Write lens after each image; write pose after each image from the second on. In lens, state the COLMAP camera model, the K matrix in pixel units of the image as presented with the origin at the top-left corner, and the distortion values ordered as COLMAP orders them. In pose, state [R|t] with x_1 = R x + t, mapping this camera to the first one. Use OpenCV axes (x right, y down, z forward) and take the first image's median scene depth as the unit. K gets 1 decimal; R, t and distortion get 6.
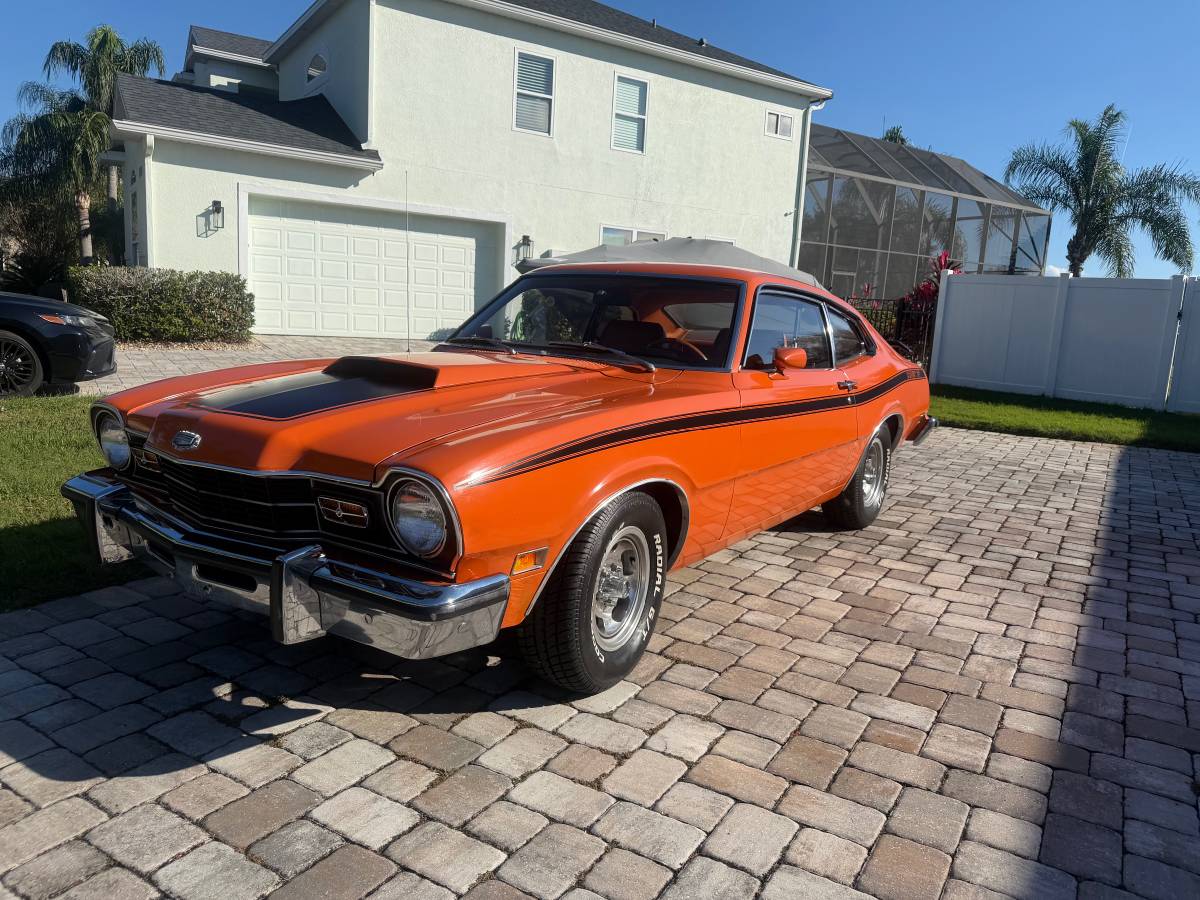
lens RADIAL K [[843.2, 0, 600.0], [0, 843.2, 450.0], [0, 0, 1]] dist [0.040462, -0.058065]
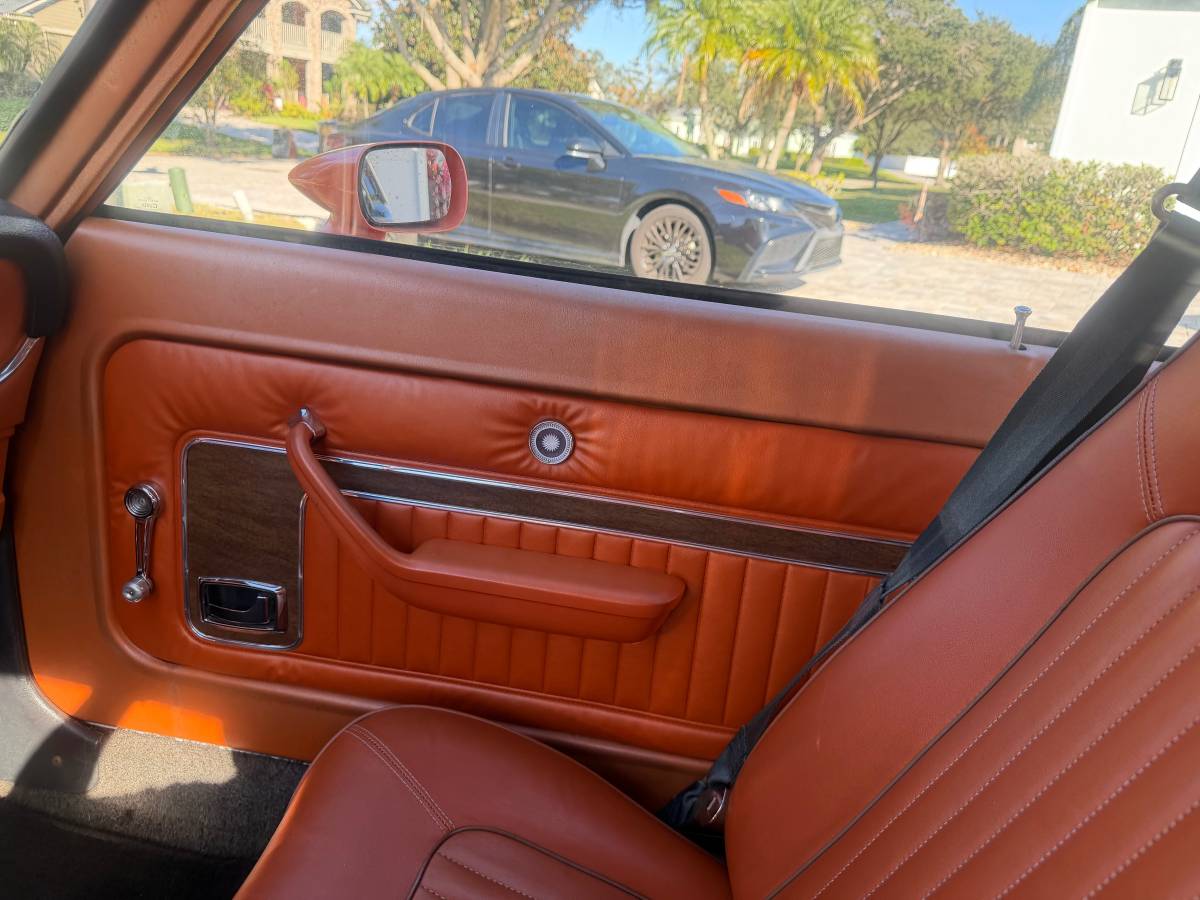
lens RADIAL K [[865.8, 0, 582.1], [0, 865.8, 452.5], [0, 0, 1]] dist [-0.010673, -0.010092]
pose [[0.424720, 0.290568, -0.857428, 0.115532], [-0.211457, 0.952737, 0.218124, -0.152934], [0.880283, 0.088667, 0.466089, 1.084281]]
